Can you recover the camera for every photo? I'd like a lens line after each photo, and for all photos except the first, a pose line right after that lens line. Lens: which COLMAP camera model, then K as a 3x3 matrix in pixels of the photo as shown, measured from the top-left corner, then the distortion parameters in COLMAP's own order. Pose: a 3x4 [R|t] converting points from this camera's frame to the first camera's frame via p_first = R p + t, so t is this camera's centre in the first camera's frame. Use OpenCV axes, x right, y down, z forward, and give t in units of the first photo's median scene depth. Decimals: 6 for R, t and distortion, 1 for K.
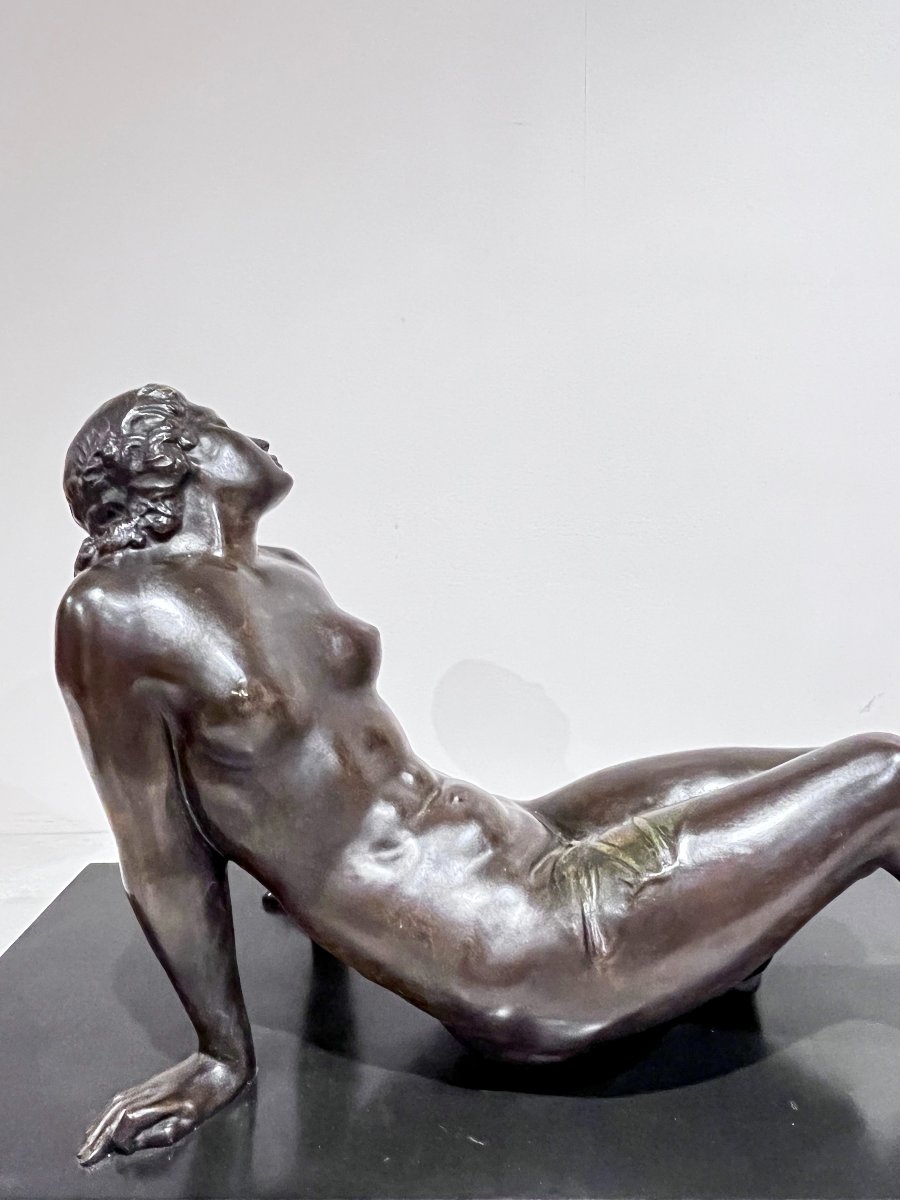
lens RADIAL K [[778.4, 0, 450.0], [0, 778.4, 600.0], [0, 0, 1]] dist [-0.007849, 0.001864]
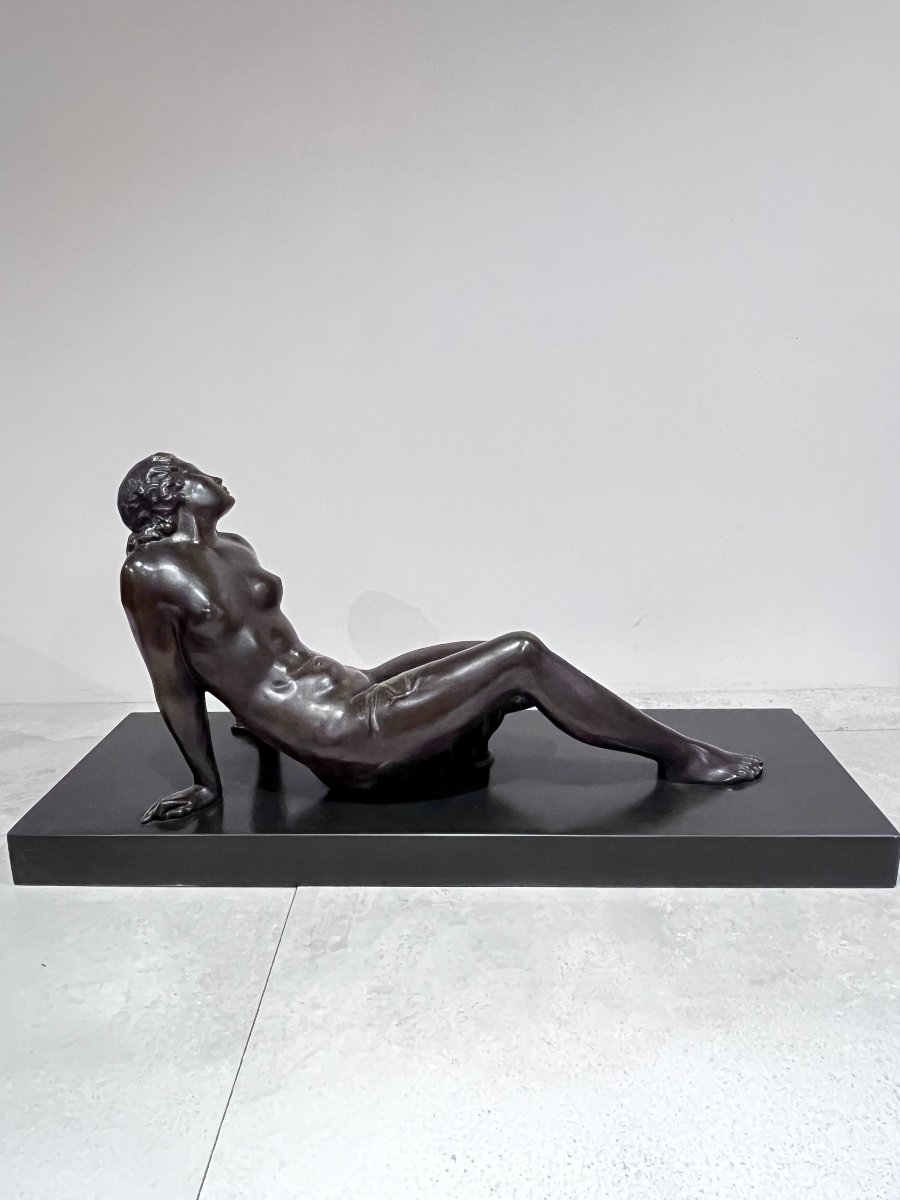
lens RADIAL K [[845.6, 0, 458.6], [0, 845.6, 600.8], [0, 0, 1]] dist [-0.006015, 0.001620]
pose [[0.999681, 0.003404, -0.025045, 0.445768], [-0.000779, 0.994565, 0.104111, -0.137783], [0.025263, -0.104058, 0.994250, -1.197962]]
